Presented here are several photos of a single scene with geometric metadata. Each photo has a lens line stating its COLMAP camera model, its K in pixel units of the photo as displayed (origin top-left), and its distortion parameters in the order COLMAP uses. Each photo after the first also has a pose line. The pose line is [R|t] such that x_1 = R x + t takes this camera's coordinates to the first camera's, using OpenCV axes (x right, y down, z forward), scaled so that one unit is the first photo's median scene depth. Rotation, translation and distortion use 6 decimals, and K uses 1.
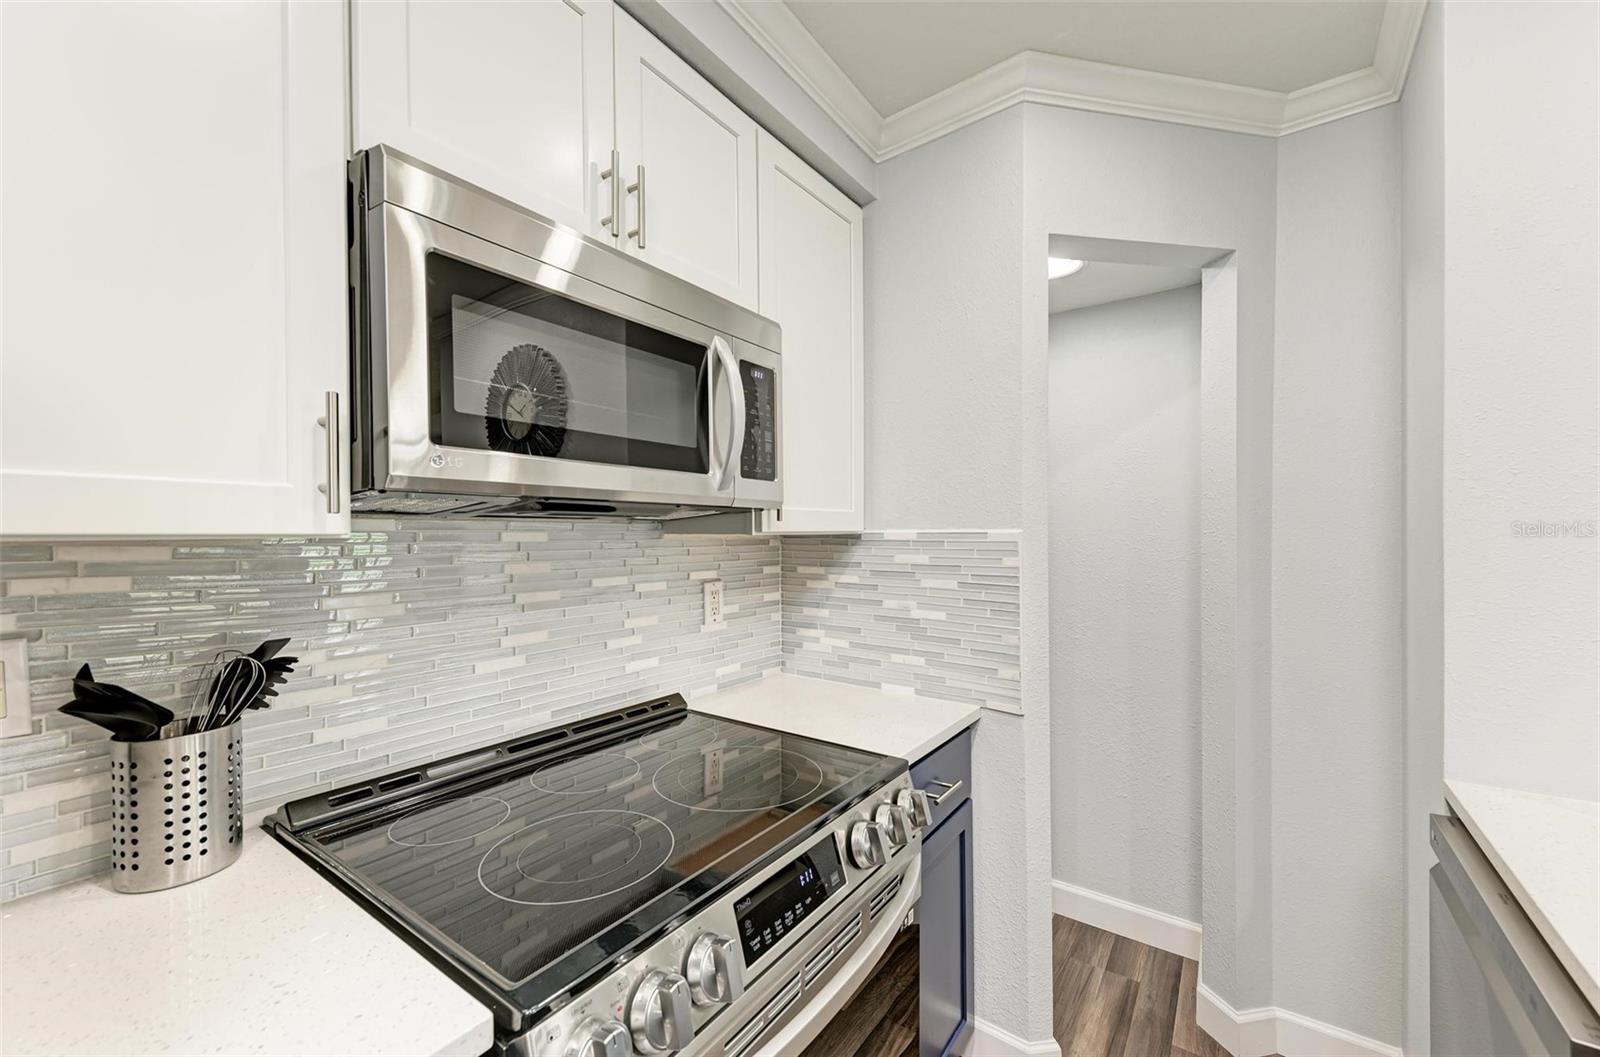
lens RADIAL K [[638.8, 0, 805.3], [0, 638.8, 538.6], [0, 0, 1]] dist [0.013609, -0.000053]
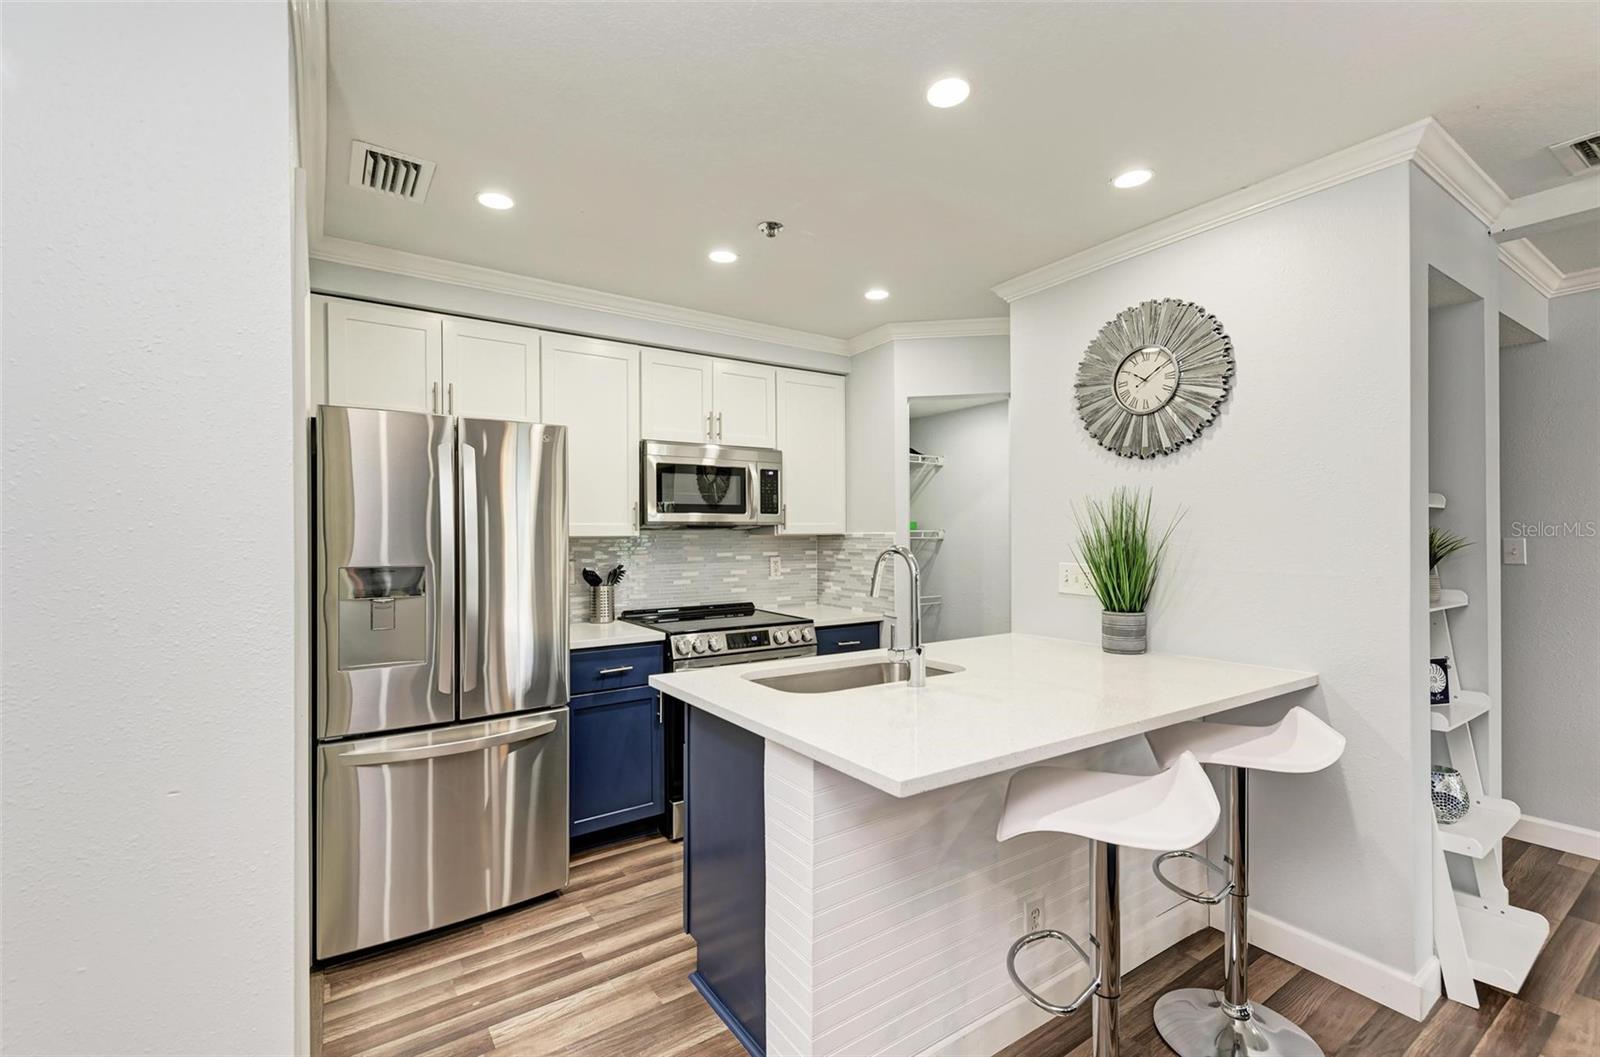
lens RADIAL K [[696.5, 0, 800.0], [0, 696.5, 528.5], [0, 0, 1]] dist [-0.000214, 0.000001]
pose [[0.935431, -0.005284, -0.353469, 0.956878], [0.000904, 0.999921, -0.012554, 0.001678], [0.353507, 0.011424, 0.935362, -1.468863]]
